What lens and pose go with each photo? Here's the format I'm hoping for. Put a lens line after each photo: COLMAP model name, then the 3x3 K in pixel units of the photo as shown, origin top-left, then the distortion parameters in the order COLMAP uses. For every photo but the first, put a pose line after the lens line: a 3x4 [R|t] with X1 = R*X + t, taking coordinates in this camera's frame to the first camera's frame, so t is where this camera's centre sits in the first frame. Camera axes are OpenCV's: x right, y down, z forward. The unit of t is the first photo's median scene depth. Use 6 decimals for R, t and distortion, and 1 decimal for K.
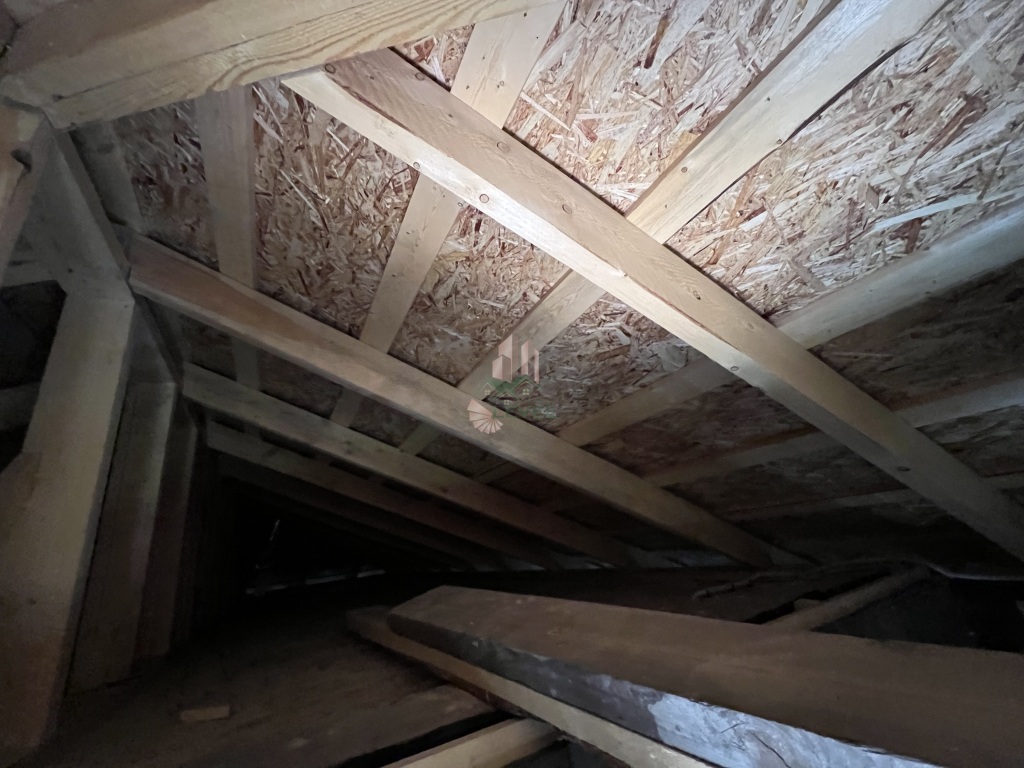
lens RADIAL K [[412.1, 0, 511.3], [0, 412.1, 389.0], [0, 0, 1]] dist [-0.000947, 0.000119]
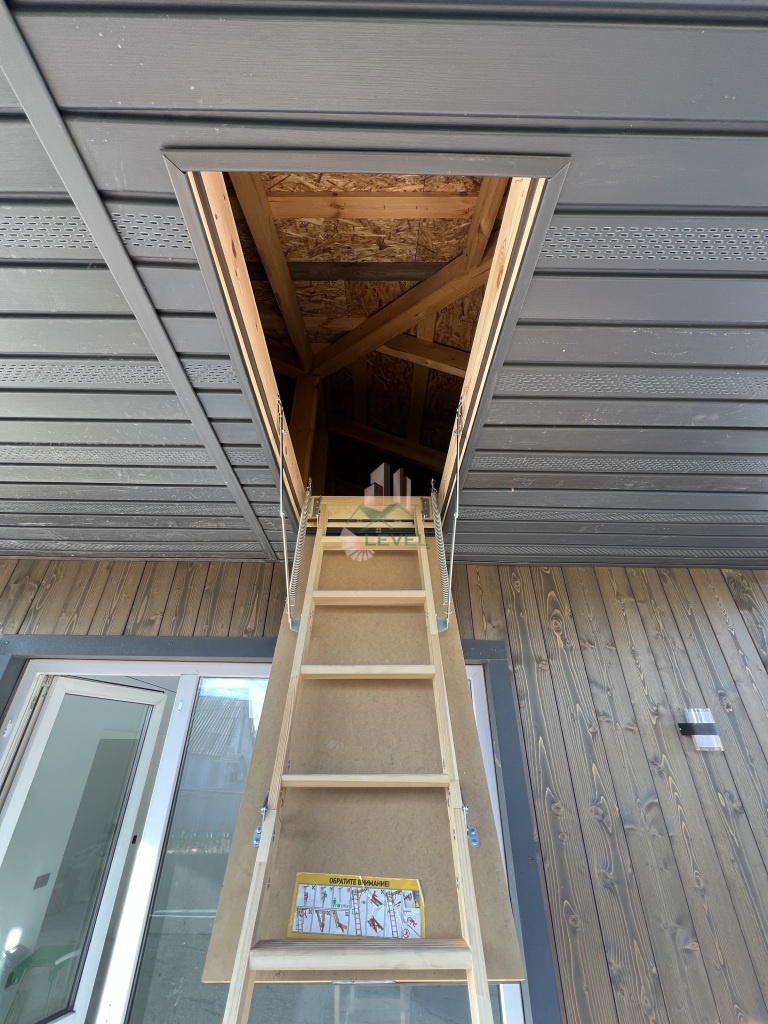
lens RADIAL K [[411.6, 0, 384.0], [0, 411.6, 512.0], [0, 0, 1]] dist [-0.000021, -0.000224]
pose [[0.881512, -0.119219, -0.456863, 0.806963], [0.047430, 0.985062, -0.165536, 1.023001], [0.469774, 0.124253, 0.873999, -1.571099]]
